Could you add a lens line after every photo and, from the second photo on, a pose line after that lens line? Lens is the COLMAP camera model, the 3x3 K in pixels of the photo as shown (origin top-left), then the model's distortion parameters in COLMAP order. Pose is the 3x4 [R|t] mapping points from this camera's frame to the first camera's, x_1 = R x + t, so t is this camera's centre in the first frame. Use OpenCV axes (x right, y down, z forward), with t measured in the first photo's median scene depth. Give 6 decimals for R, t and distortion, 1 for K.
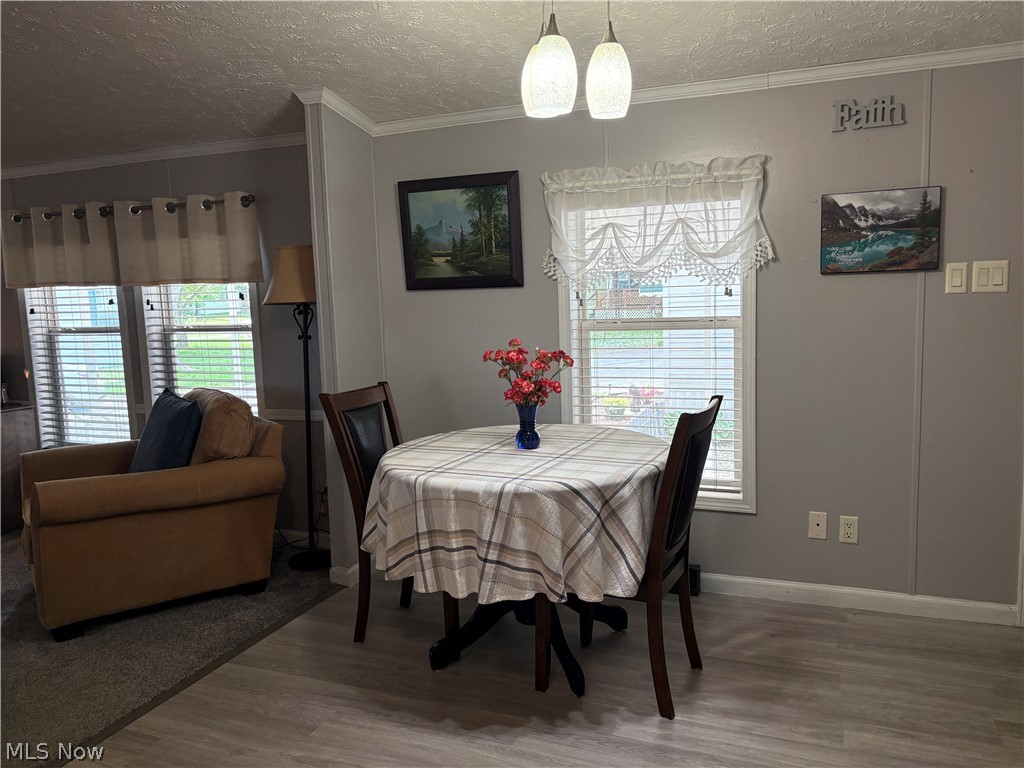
lens RADIAL K [[779.0, 0, 512.0], [0, 779.0, 384.0], [0, 0, 1]] dist [-0.006178, -0.003032]
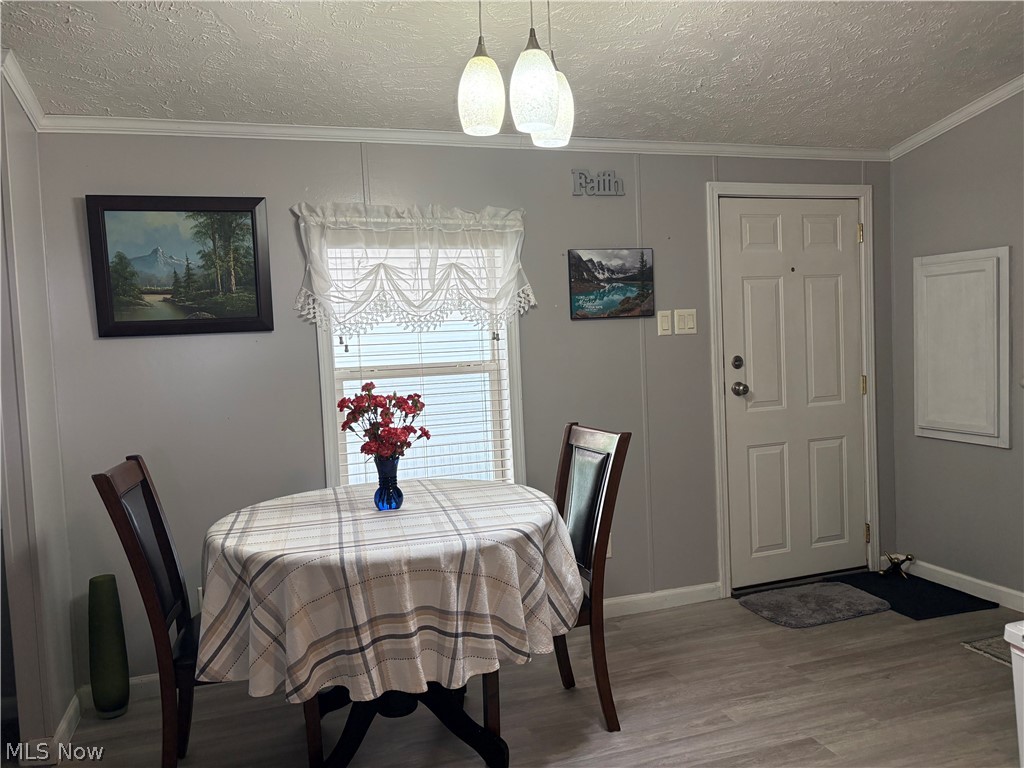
lens RADIAL K [[772.2, 0, 512.0], [0, 772.2, 384.0], [0, 0, 1]] dist [0.117874, -0.312751]
pose [[0.764535, -0.037537, 0.643488, -0.402637], [0.092828, 0.994308, -0.052288, 0.002280], [-0.637863, 0.099709, 0.763668, 0.215958]]
